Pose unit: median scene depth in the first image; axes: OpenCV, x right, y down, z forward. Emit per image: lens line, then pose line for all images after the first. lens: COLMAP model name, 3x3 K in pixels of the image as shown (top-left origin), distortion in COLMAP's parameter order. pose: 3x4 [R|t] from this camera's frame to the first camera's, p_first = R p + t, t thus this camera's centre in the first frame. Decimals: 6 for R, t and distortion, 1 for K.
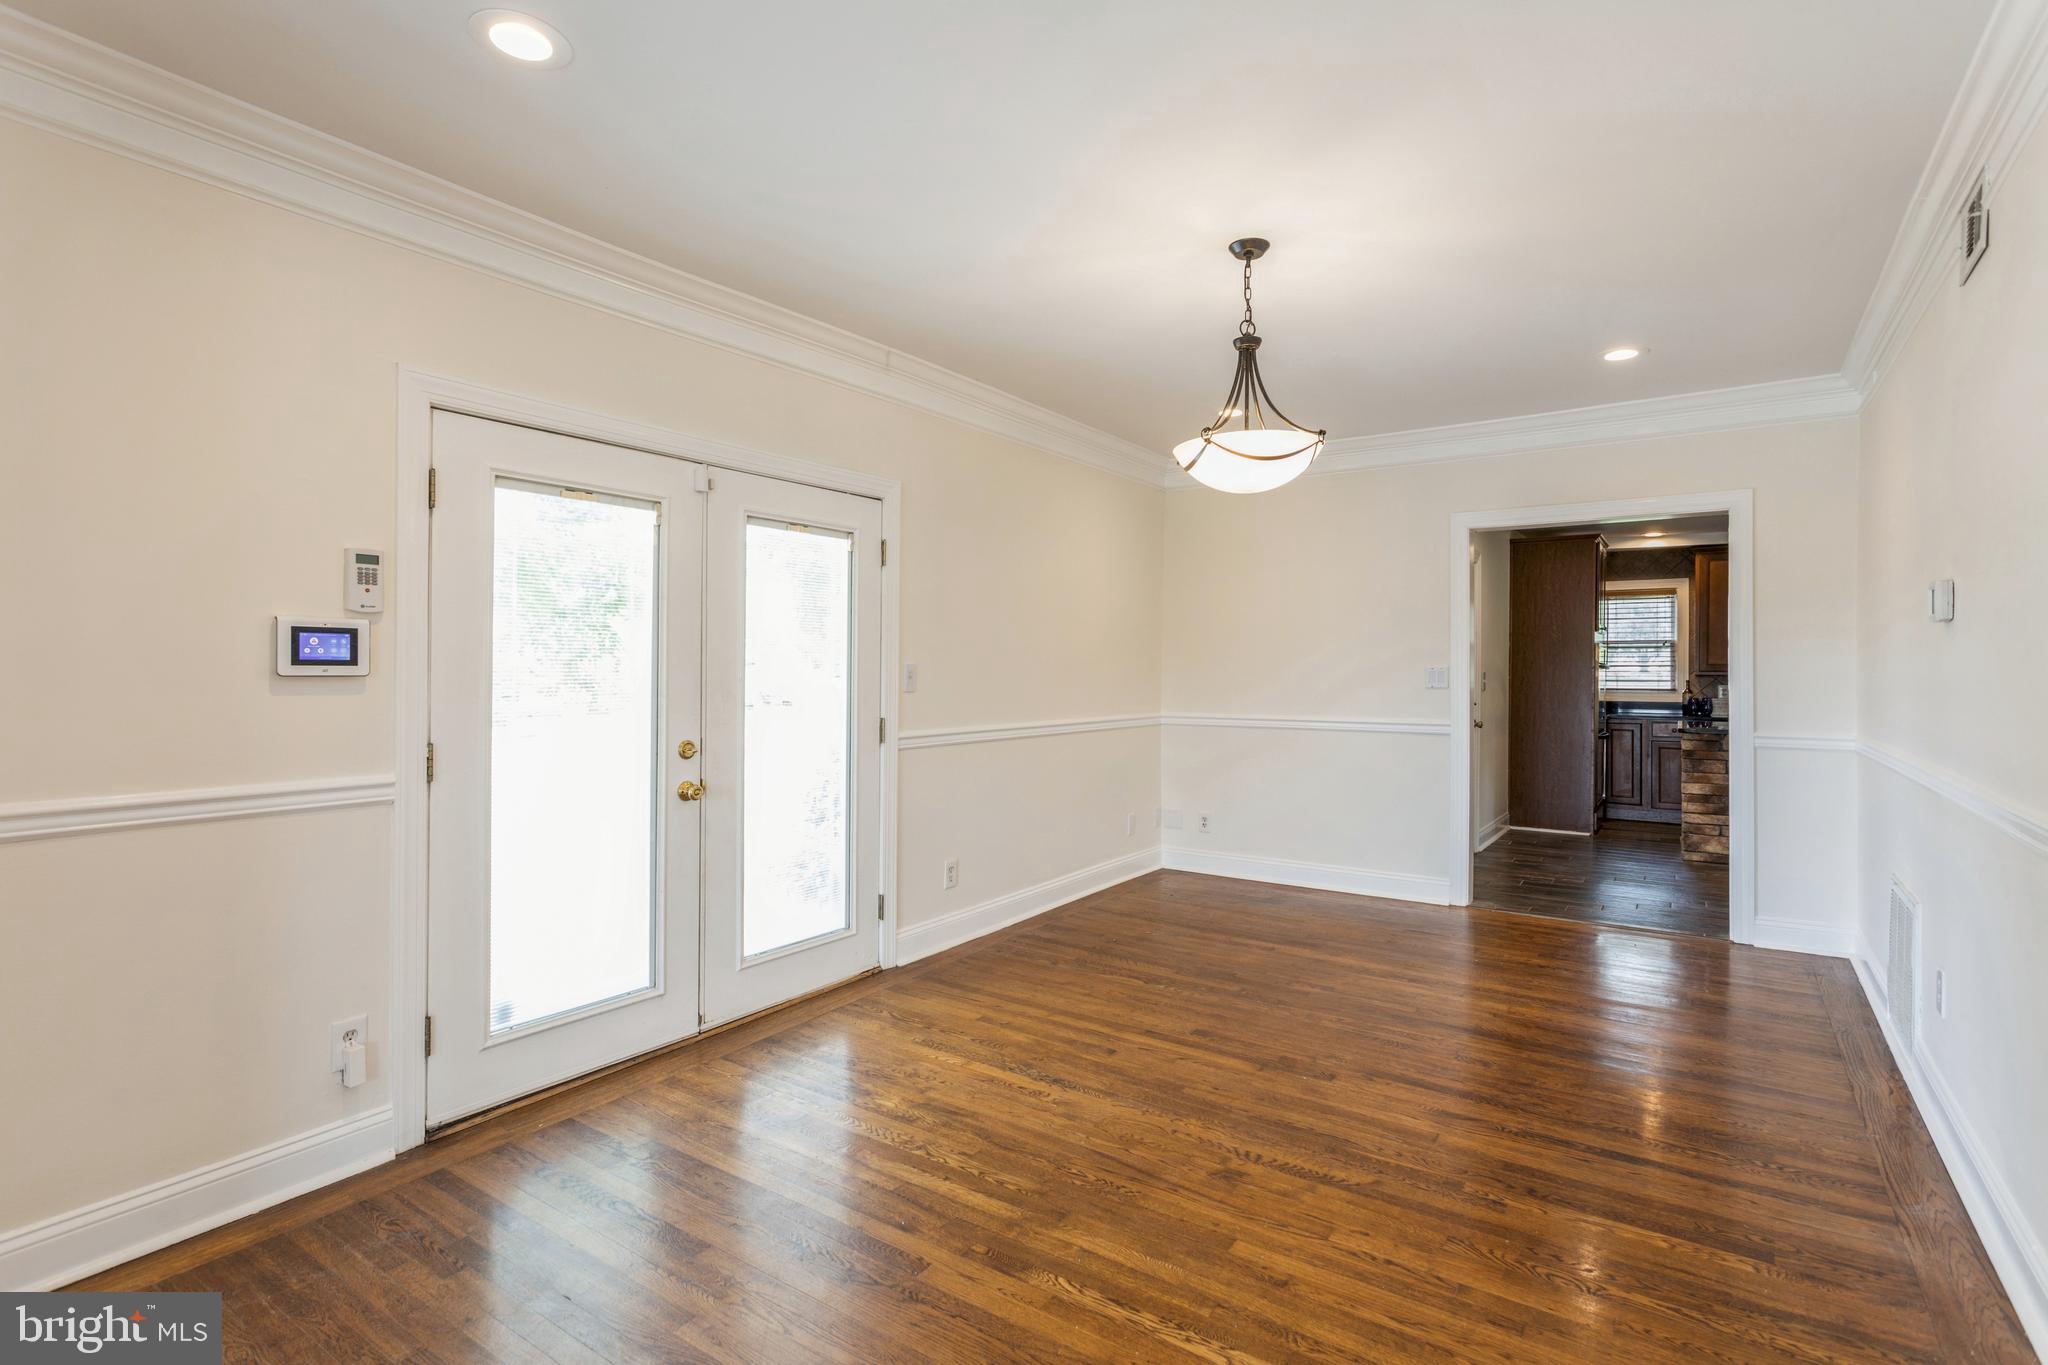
lens RADIAL K [[993.9, 0, 1013.8], [0, 993.9, 664.1], [0, 0, 1]] dist [0.001356, 0.000355]
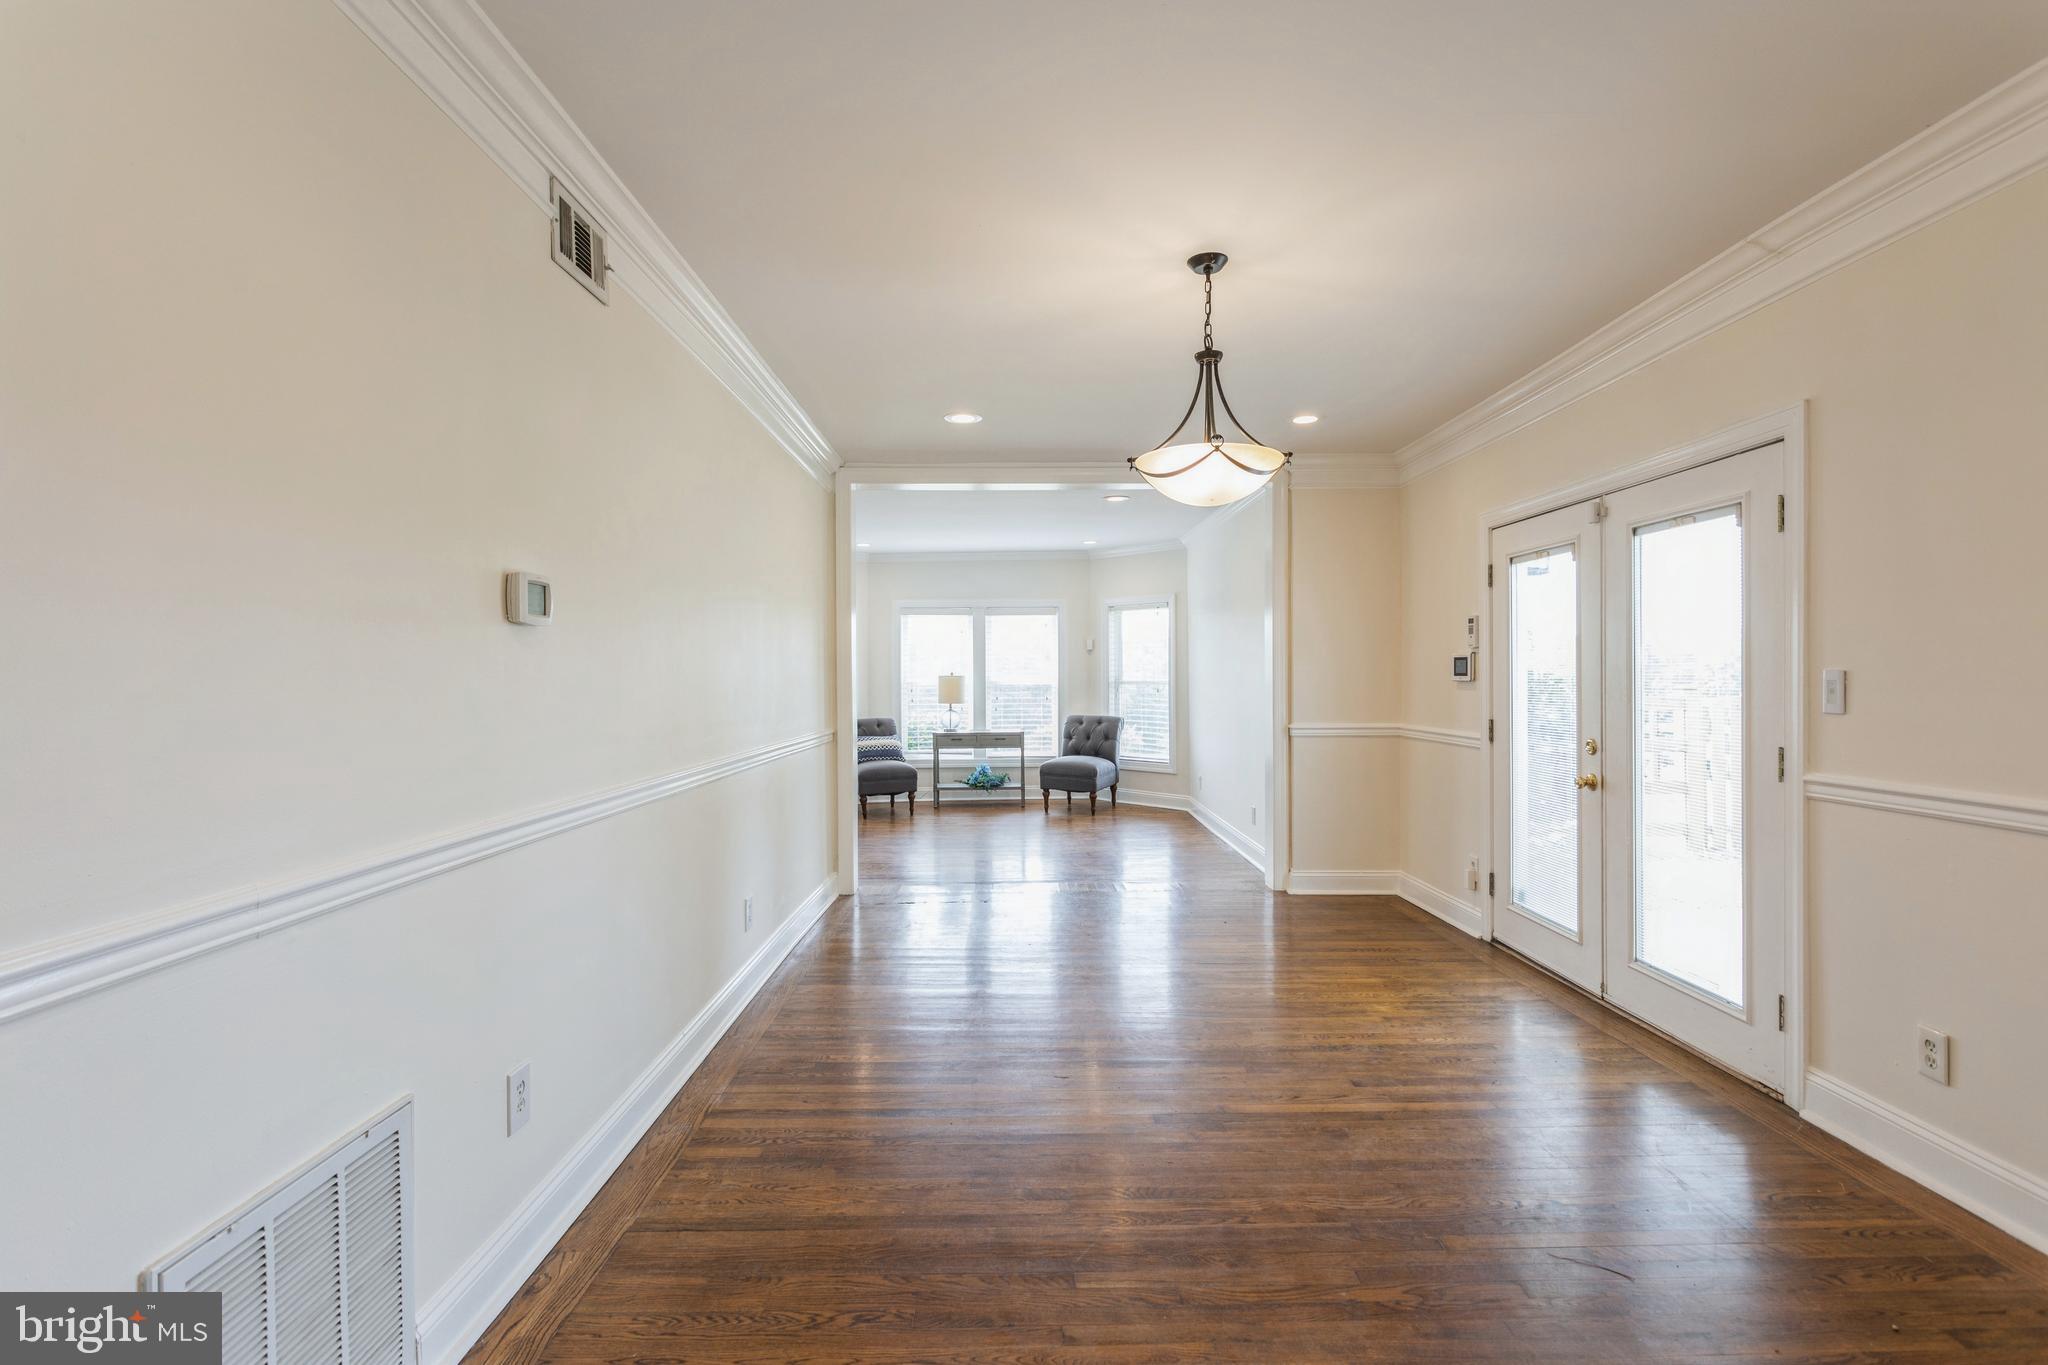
lens RADIAL K [[971.0, 0, 1027.2], [0, 971.0, 672.8], [0, 0, 1]] dist [0.003231, 0.000764]
pose [[-0.815582, 0.001372, -0.578639, 0.872004], [0.007362, 0.999941, -0.008006, 0.003231], [0.578594, -0.010789, -0.815544, 1.546596]]
